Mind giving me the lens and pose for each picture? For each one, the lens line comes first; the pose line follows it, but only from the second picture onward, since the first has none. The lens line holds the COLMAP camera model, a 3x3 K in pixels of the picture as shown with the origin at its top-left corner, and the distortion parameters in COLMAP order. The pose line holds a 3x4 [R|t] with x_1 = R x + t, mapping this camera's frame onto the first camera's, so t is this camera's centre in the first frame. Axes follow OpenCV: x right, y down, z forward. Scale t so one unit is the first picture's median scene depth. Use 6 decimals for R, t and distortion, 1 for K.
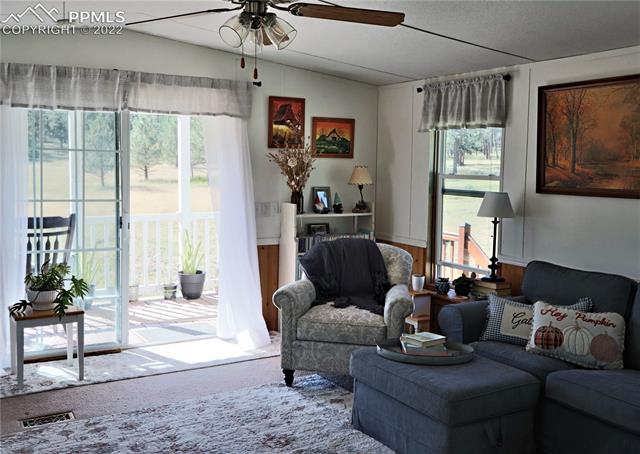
lens RADIAL K [[655.8, 0, 320.0], [0, 655.8, 227.0], [0, 0, 1]] dist [0.008316, 0.007593]
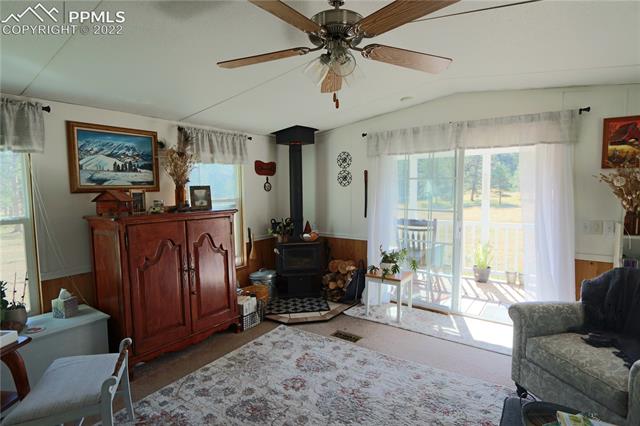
lens RADIAL K [[331.4, 0, 320.0], [0, 331.4, 213.0], [0, 0, 1]] dist [-0.002848, -0.000261]
pose [[0.413060, 0.049305, -0.909368, 0.245058], [-0.078861, 0.996719, 0.018221, -0.027999], [0.907283, 0.064188, 0.415593, 0.429144]]
